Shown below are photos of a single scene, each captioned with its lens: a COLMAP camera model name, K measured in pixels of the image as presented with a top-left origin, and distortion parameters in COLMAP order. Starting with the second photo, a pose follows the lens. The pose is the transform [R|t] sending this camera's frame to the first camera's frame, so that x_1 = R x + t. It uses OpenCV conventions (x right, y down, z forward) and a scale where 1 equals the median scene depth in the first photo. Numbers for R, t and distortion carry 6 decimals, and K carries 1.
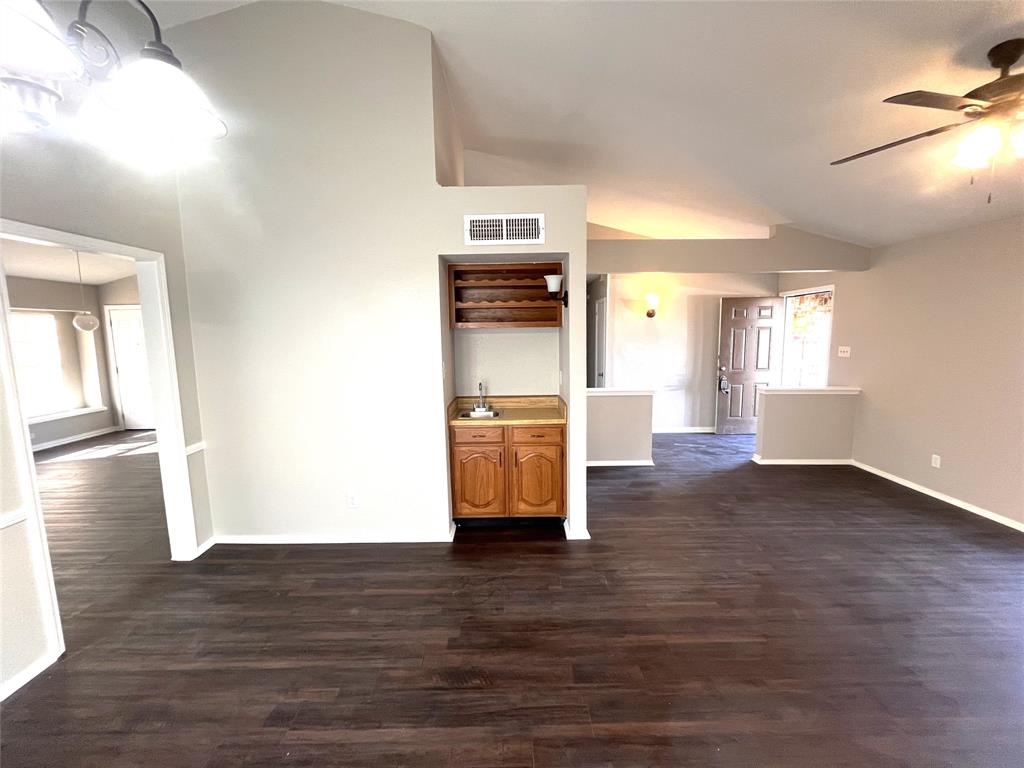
lens RADIAL K [[412.7, 0, 513.8], [0, 412.7, 381.3], [0, 0, 1]] dist [-0.001606, -0.000632]
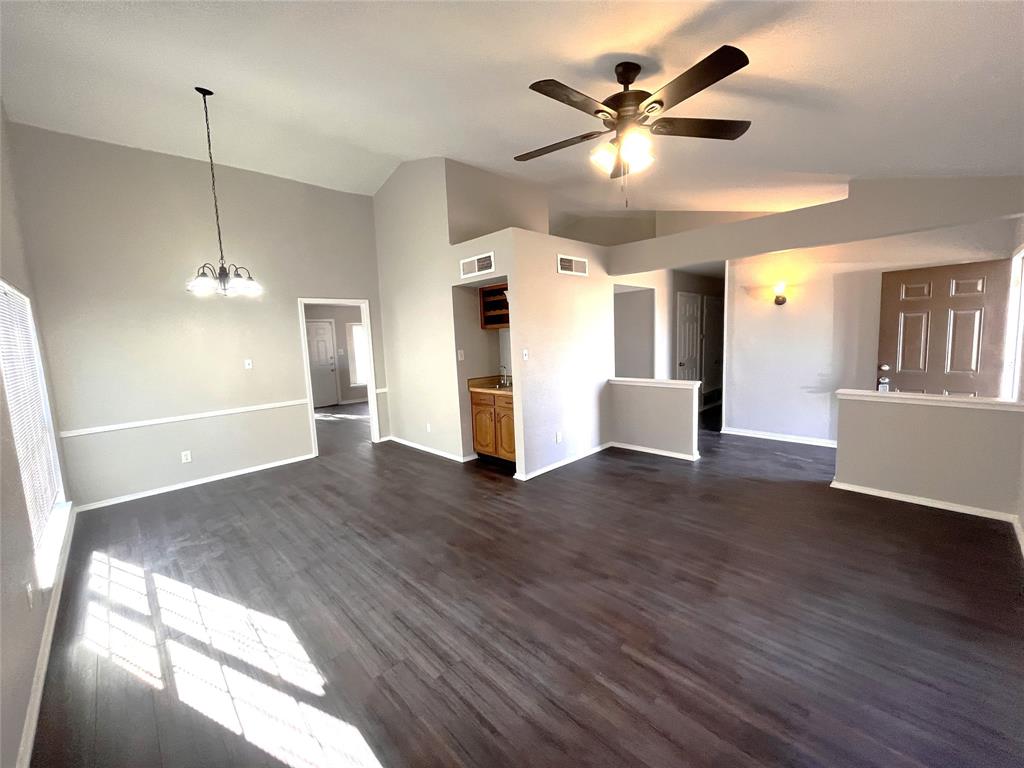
lens RADIAL K [[412.7, 0, 510.3], [0, 412.7, 383.7], [0, 0, 1]] dist [-0.001606, -0.000632]
pose [[0.696910, 0.066898, -0.714031, 1.095430], [-0.052805, 0.997724, 0.041938, 0.004646], [0.715211, 0.008478, 0.698857, 0.004651]]
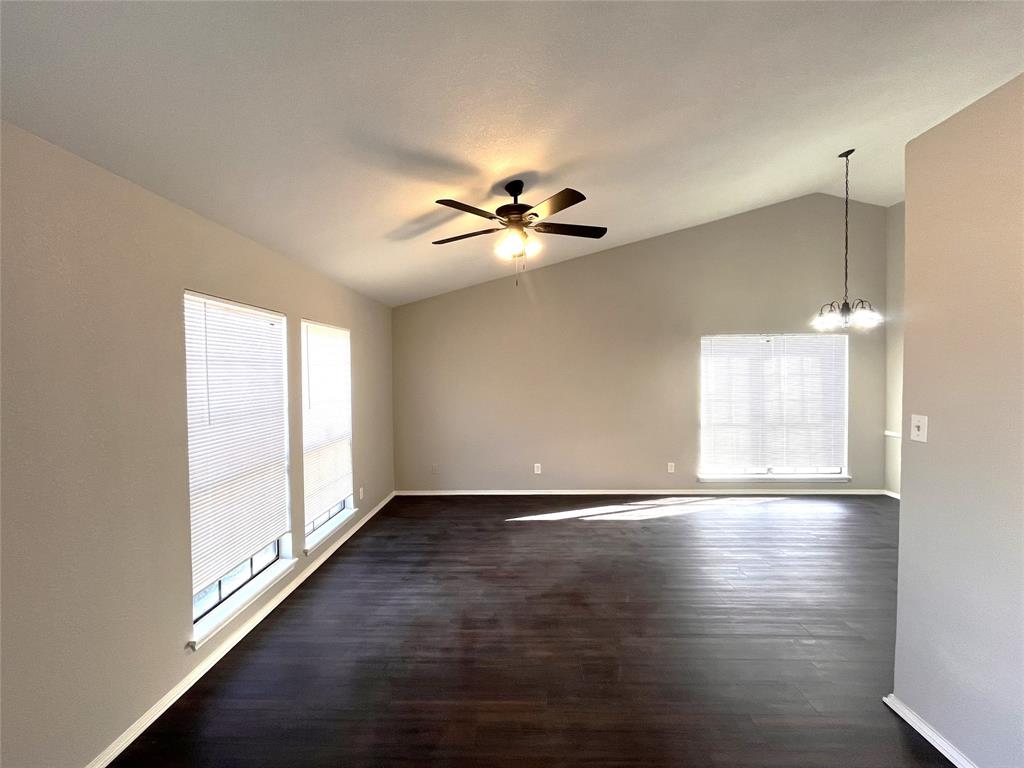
lens RADIAL K [[412.7, 0, 514.3], [0, 412.7, 384.5], [0, 0, 1]] dist [-0.001606, -0.000632]
pose [[-0.998914, 0.022225, 0.040938, 0.691793], [0.028137, 0.988283, 0.150015, -0.194345], [-0.037124, 0.151004, -0.987836, 1.541516]]
